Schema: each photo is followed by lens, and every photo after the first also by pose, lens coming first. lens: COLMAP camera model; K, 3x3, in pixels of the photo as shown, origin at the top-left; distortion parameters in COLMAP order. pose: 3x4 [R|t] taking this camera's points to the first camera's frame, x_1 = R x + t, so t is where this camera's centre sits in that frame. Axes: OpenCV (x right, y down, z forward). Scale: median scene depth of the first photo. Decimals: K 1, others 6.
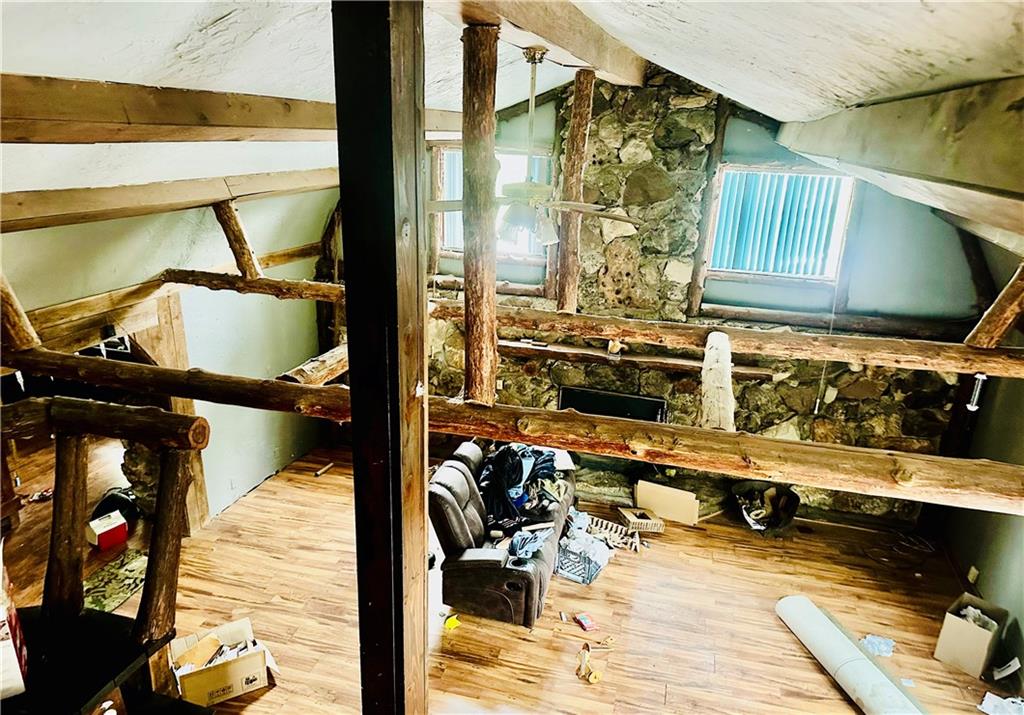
lens RADIAL K [[713.0, 0, 512.4], [0, 713.0, 372.6], [0, 0, 1]] dist [0.096647, -0.112782]
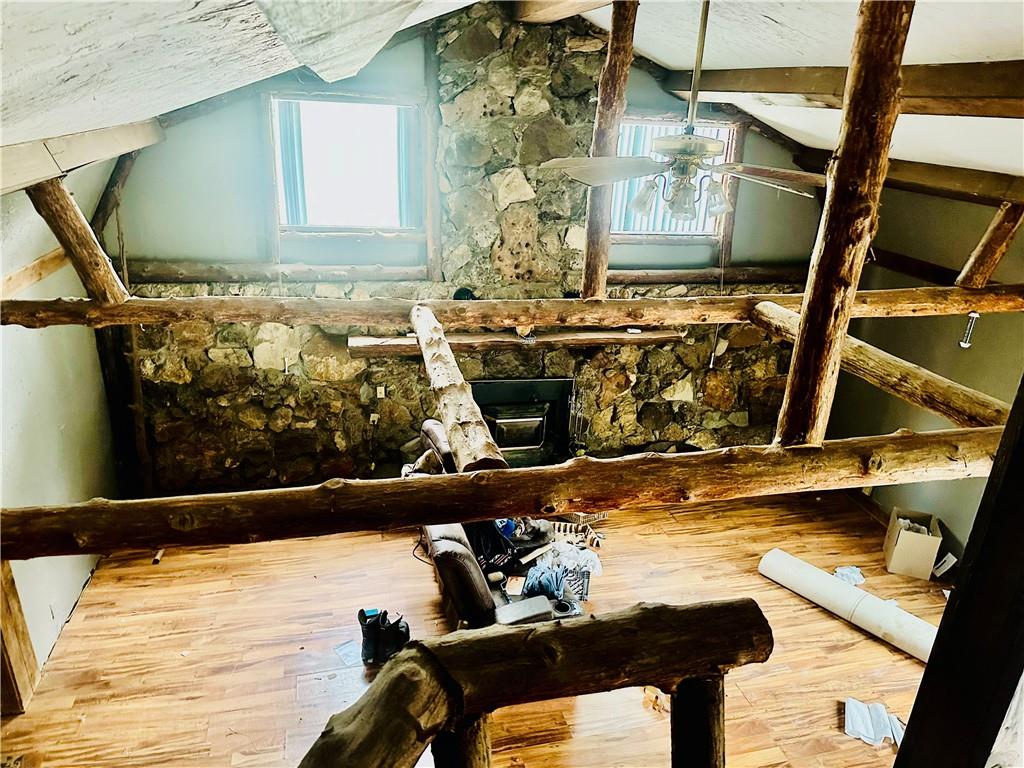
lens RADIAL K [[719.4, 0, 512.0], [0, 719.4, 384.0], [0, 0, 1]] dist [0.087417, -0.103676]
pose [[0.878817, -0.168970, 0.446239, -0.290656], [0.138855, 0.985289, 0.099624, -0.061918], [-0.456508, -0.025589, 0.889351, 0.222454]]
